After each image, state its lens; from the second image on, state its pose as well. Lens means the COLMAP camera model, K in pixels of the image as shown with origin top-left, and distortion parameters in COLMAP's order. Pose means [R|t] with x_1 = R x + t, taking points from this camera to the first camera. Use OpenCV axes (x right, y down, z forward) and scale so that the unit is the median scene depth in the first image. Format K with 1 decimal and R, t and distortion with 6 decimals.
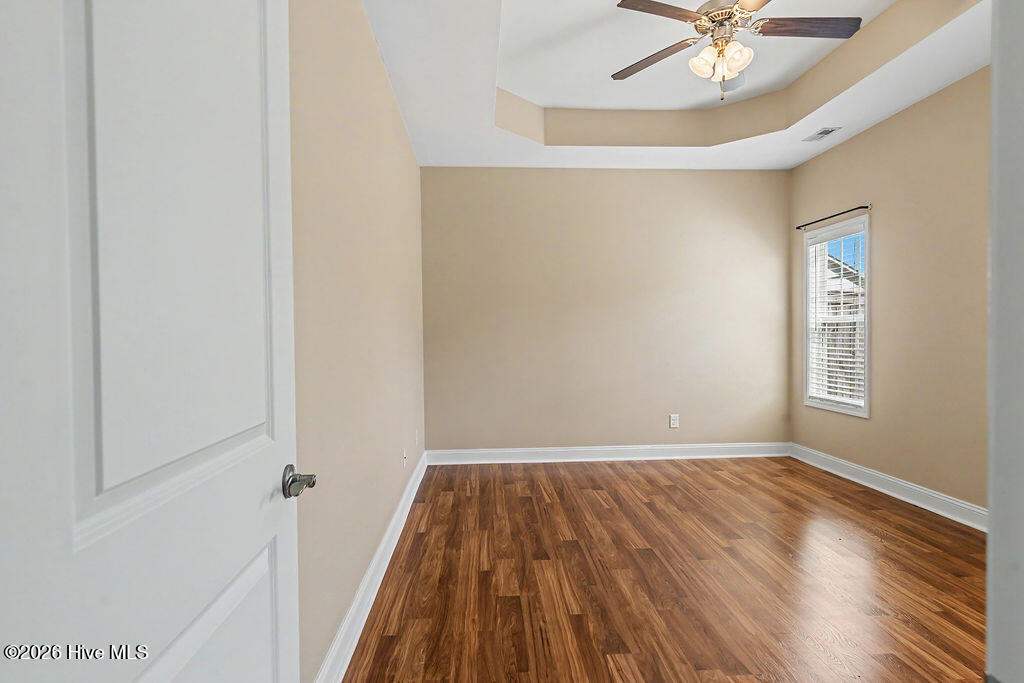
lens RADIAL K [[464.9, 0, 520.1], [0, 464.9, 338.3], [0, 0, 1]] dist [0.001659, 0.000228]
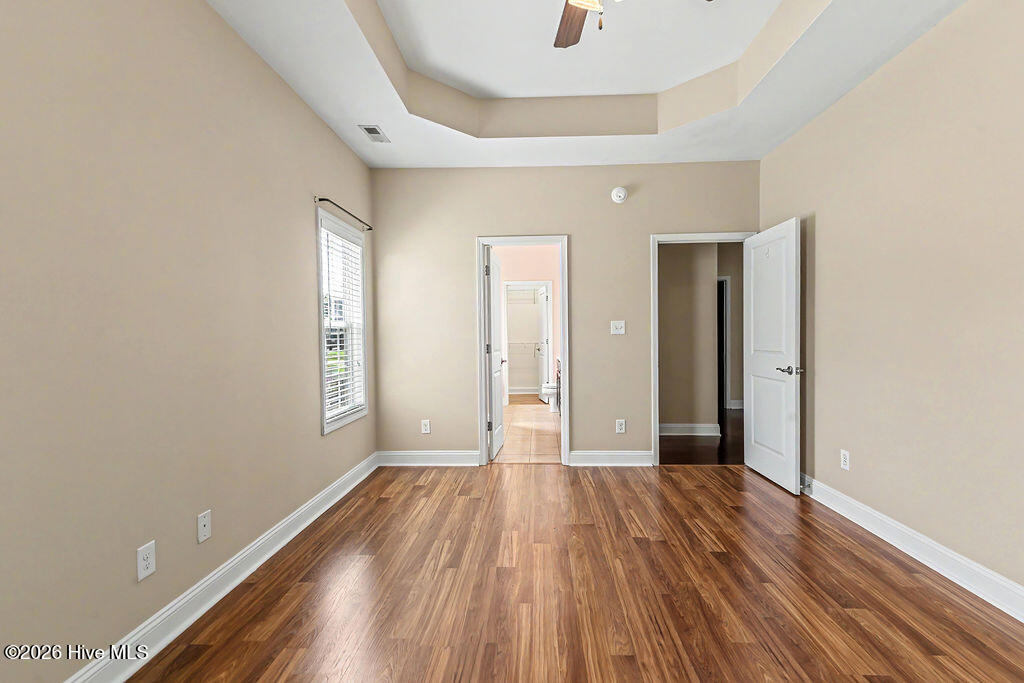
lens RADIAL K [[464.9, 0, 520.1], [0, 464.9, 338.3], [0, 0, 1]] dist [0.001659, 0.000228]
pose [[-0.998158, 0.024700, 0.055405, 0.628865], [0.025068, 0.999668, 0.005956, -0.009370], [-0.055239, 0.007333, -0.998446, 2.129518]]
